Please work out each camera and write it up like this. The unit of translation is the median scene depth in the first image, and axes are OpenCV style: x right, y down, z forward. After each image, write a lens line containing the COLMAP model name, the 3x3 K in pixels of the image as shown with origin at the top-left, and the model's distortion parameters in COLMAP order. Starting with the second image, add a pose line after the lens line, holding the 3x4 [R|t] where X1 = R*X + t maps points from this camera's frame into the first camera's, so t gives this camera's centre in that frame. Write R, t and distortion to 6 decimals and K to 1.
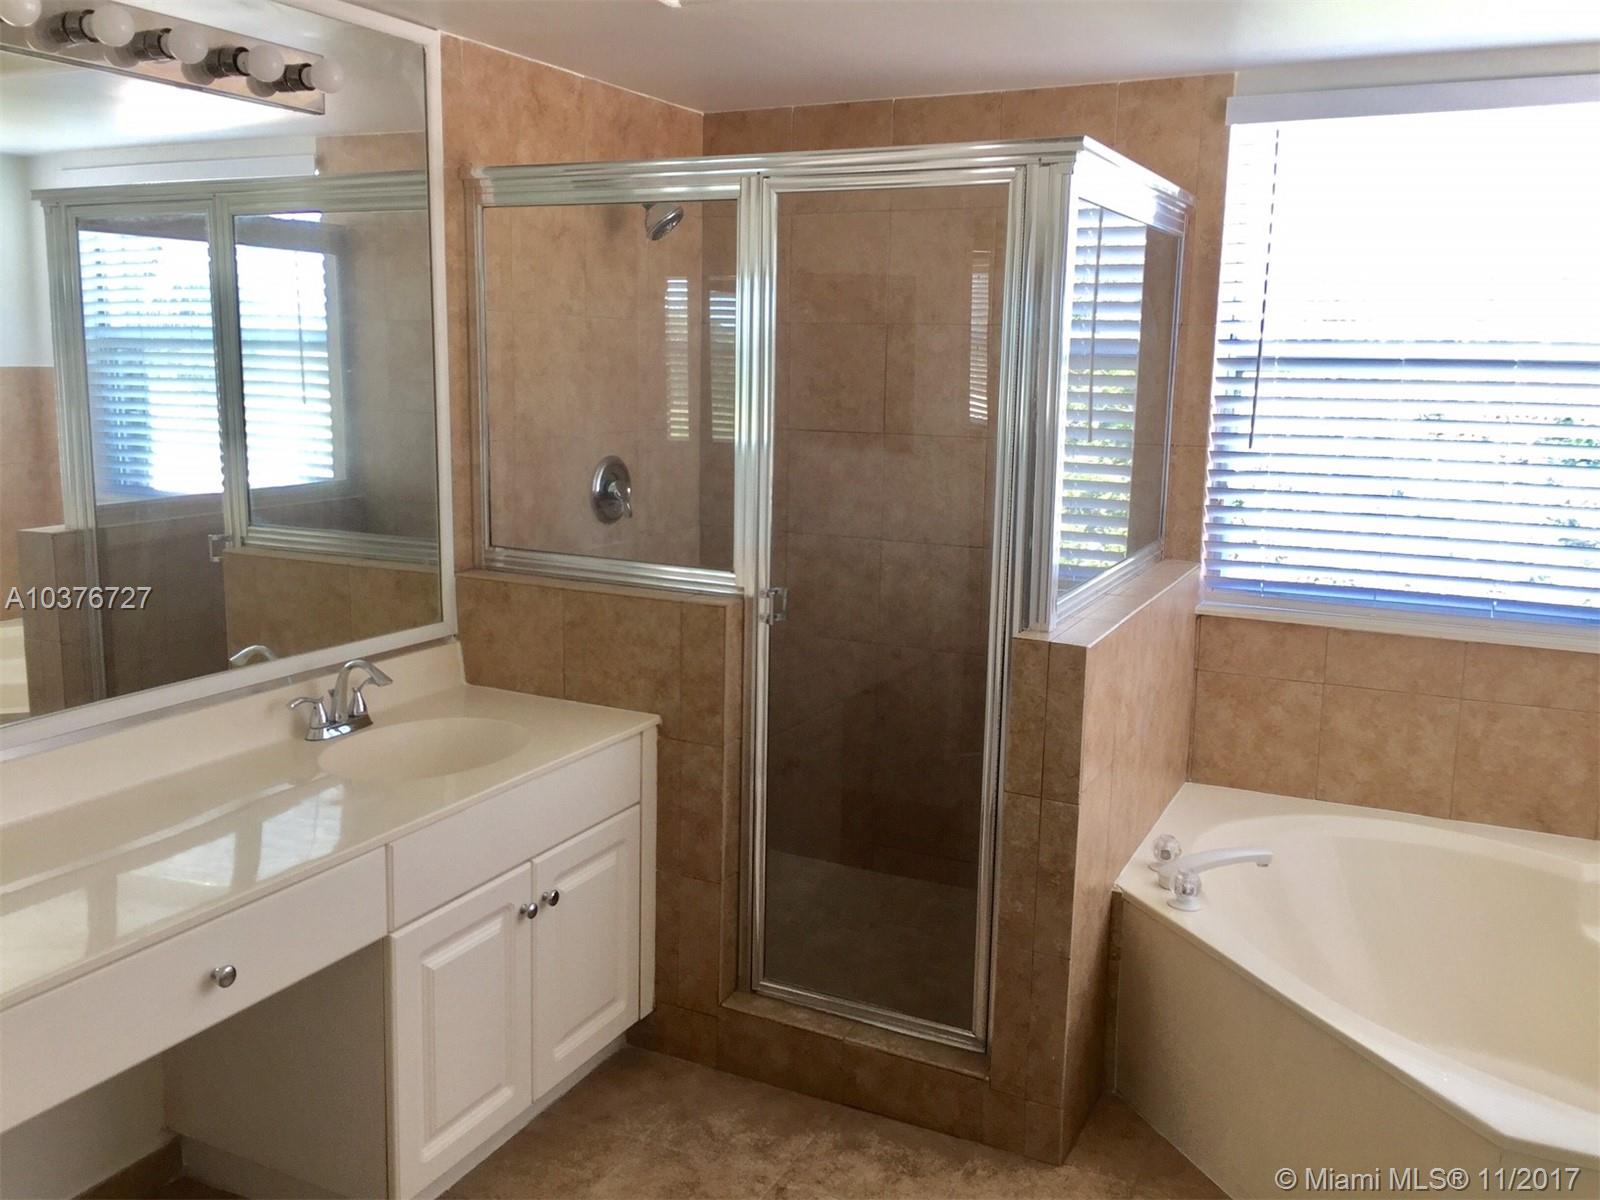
lens RADIAL K [[1372.2, 0, 798.3], [0, 1372.2, 598.0], [0, 0, 1]] dist [0.061399, -0.076909]
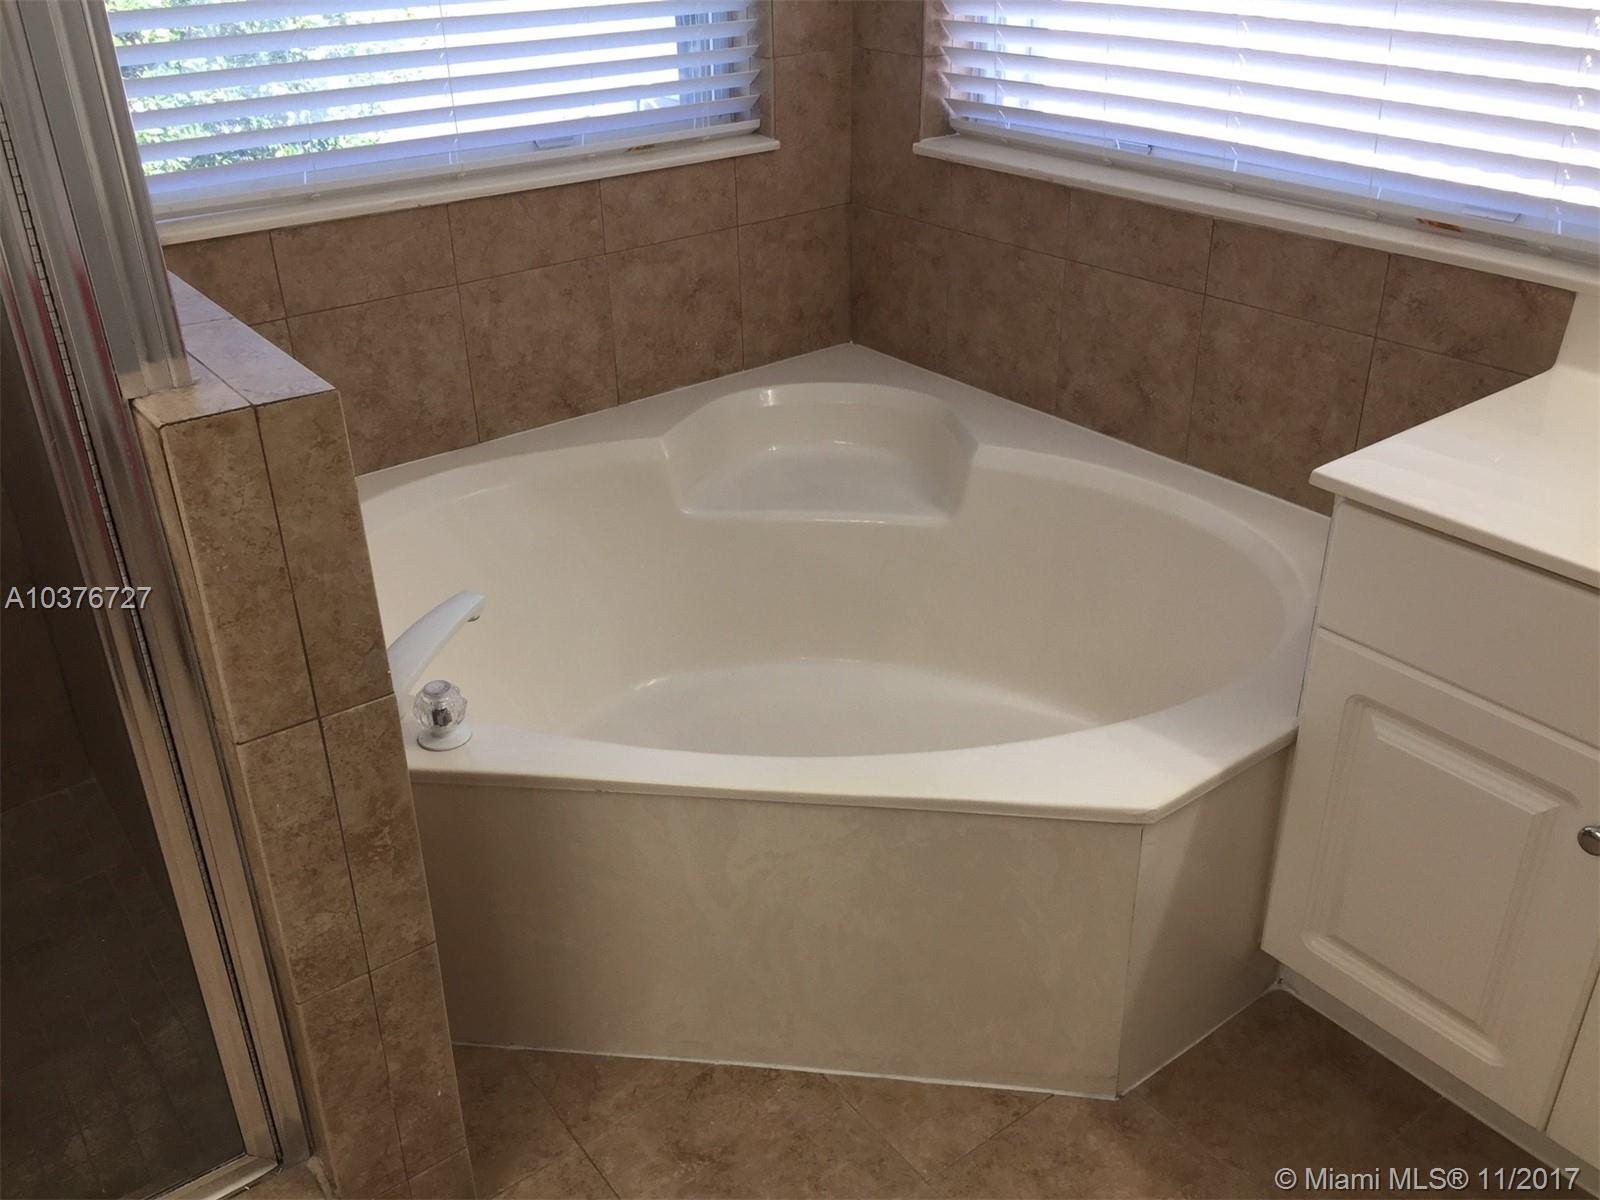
lens RADIAL K [[1372.2, 0, 798.6], [0, 1372.2, 589.3], [0, 0, 1]] dist [0.061399, -0.076909]
pose [[0.442789, -0.443855, 0.779058, -0.084965], [0.177279, 0.895063, 0.409187, -0.050790], [-0.878925, -0.043073, 0.475010, 0.495062]]
